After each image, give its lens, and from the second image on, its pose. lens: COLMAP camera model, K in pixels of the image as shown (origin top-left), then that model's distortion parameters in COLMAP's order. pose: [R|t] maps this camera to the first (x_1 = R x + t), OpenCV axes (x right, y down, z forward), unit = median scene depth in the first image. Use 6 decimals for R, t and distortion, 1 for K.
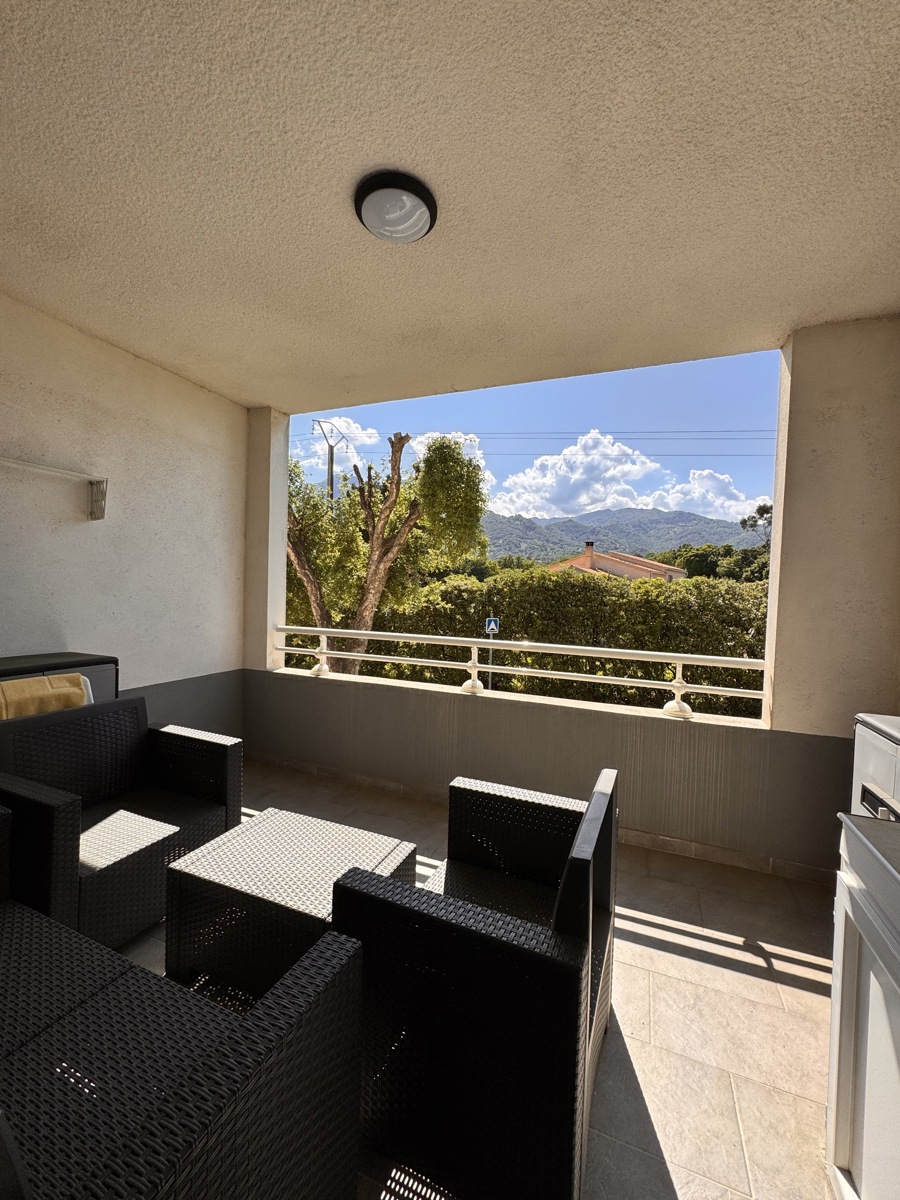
lens RADIAL K [[477.4, 0, 450.0], [0, 477.4, 600.0], [0, 0, 1]] dist [0.000280, -0.000003]
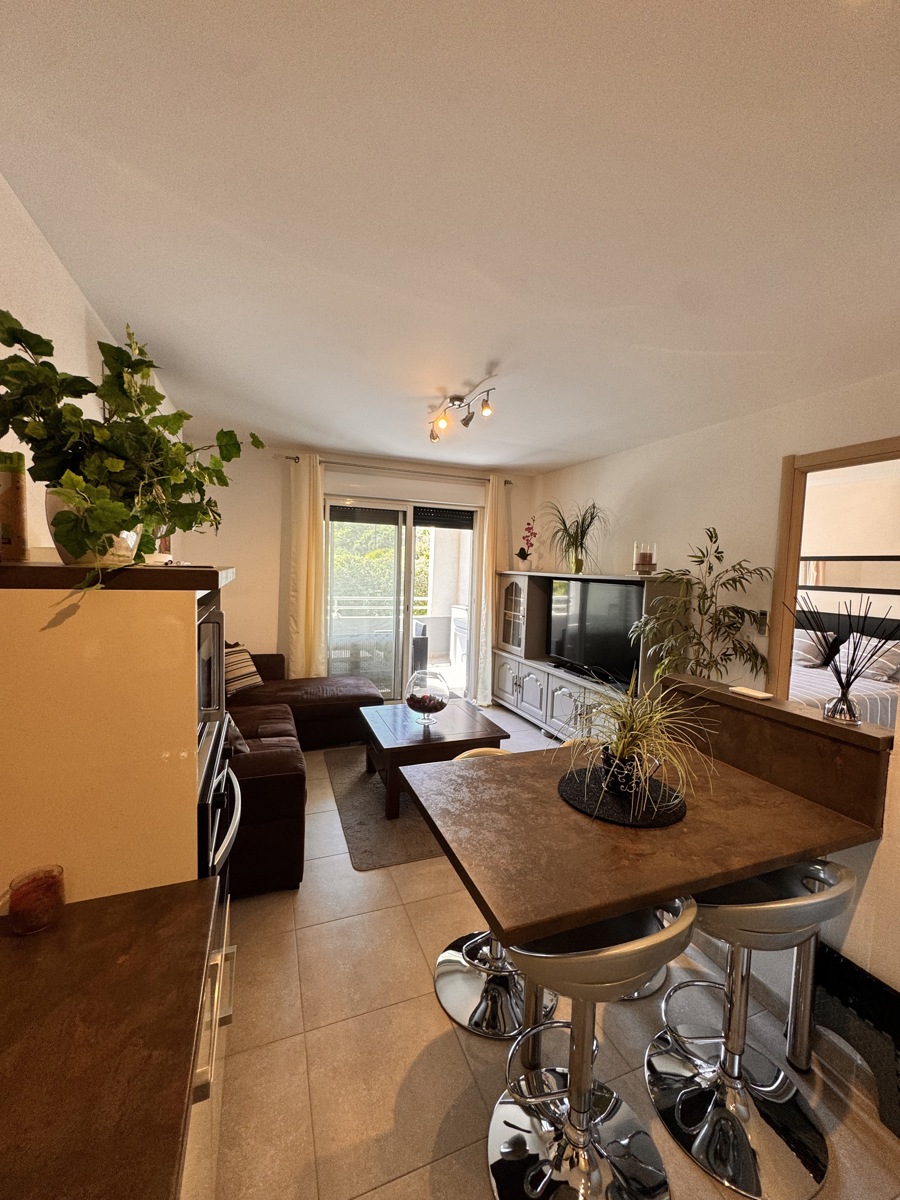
lens RADIAL K [[477.4, 0, 450.0], [0, 477.4, 600.0], [0, 0, 1]] dist [0.000280, -0.000003]
pose [[0.724178, -0.051201, 0.687710, -0.246298], [0.002148, 0.997403, 0.071996, -0.015987], [-0.689610, -0.050661, 0.722407, -0.246518]]
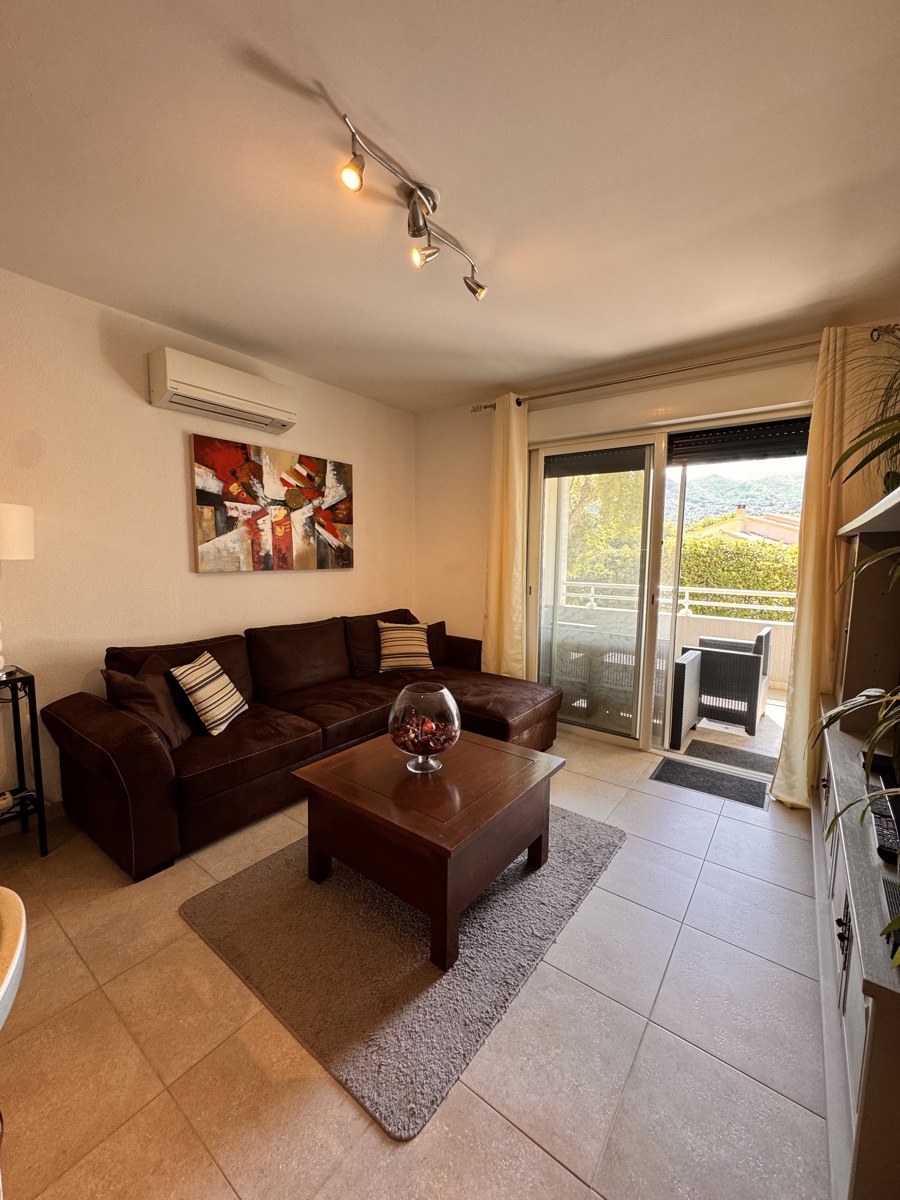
lens RADIAL K [[477.4, 0, 450.0], [0, 477.4, 600.0], [0, 0, 1]] dist [0.000280, -0.000003]
pose [[0.968107, 0.011946, -0.250253, -0.076259], [0.005962, 0.997481, 0.070679, -0.001703], [0.250467, -0.069916, 0.965597, -0.211432]]
